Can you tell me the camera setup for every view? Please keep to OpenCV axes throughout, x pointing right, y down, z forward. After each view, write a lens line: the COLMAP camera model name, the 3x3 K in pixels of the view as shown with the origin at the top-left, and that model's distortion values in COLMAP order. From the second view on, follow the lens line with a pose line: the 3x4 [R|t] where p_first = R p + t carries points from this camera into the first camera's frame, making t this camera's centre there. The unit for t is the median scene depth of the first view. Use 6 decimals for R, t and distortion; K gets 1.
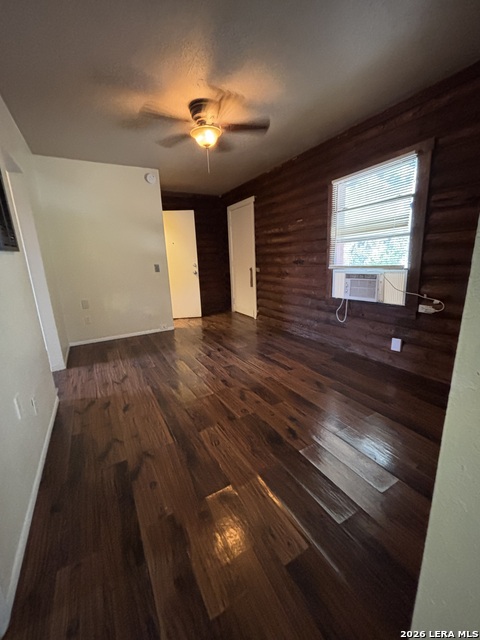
lens RADIAL K [[260.4, 0, 240.6], [0, 260.4, 316.1], [0, 0, 1]] dist [0.004541, -0.000408]
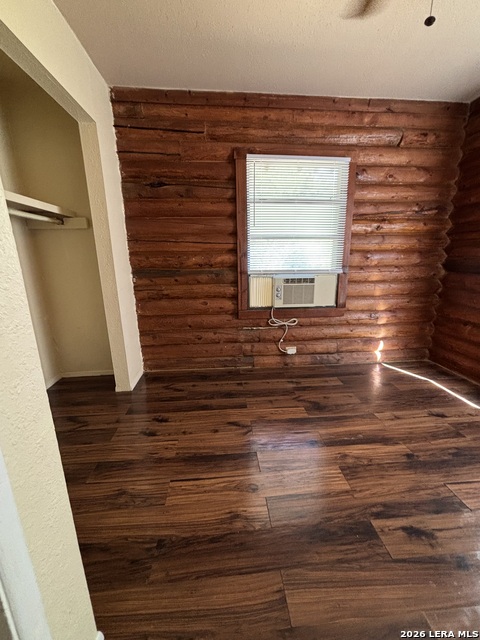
lens RADIAL K [[260.4, 0, 242.6], [0, 260.4, 316.9], [0, 0, 1]] dist [0.004541, -0.000408]
pose [[0.426353, -0.160052, 0.890285, -0.462804], [0.168335, 0.981068, 0.095758, -0.149545], [-0.888756, 0.109039, 0.445223, 0.793906]]
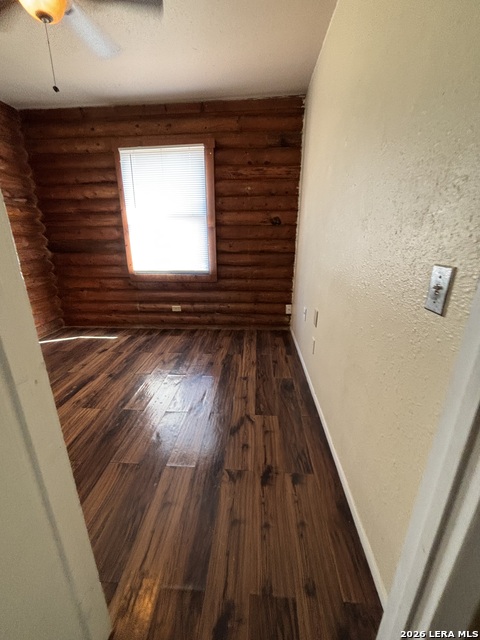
lens RADIAL K [[260.4, 0, 239.1], [0, 260.4, 319.4], [0, 0, 1]] dist [0.004541, -0.000408]
pose [[-0.828522, -0.114973, 0.548026, -0.649302], [0.159671, 0.889553, 0.428020, -0.197750], [-0.536709, 0.442128, -0.718656, 1.071876]]
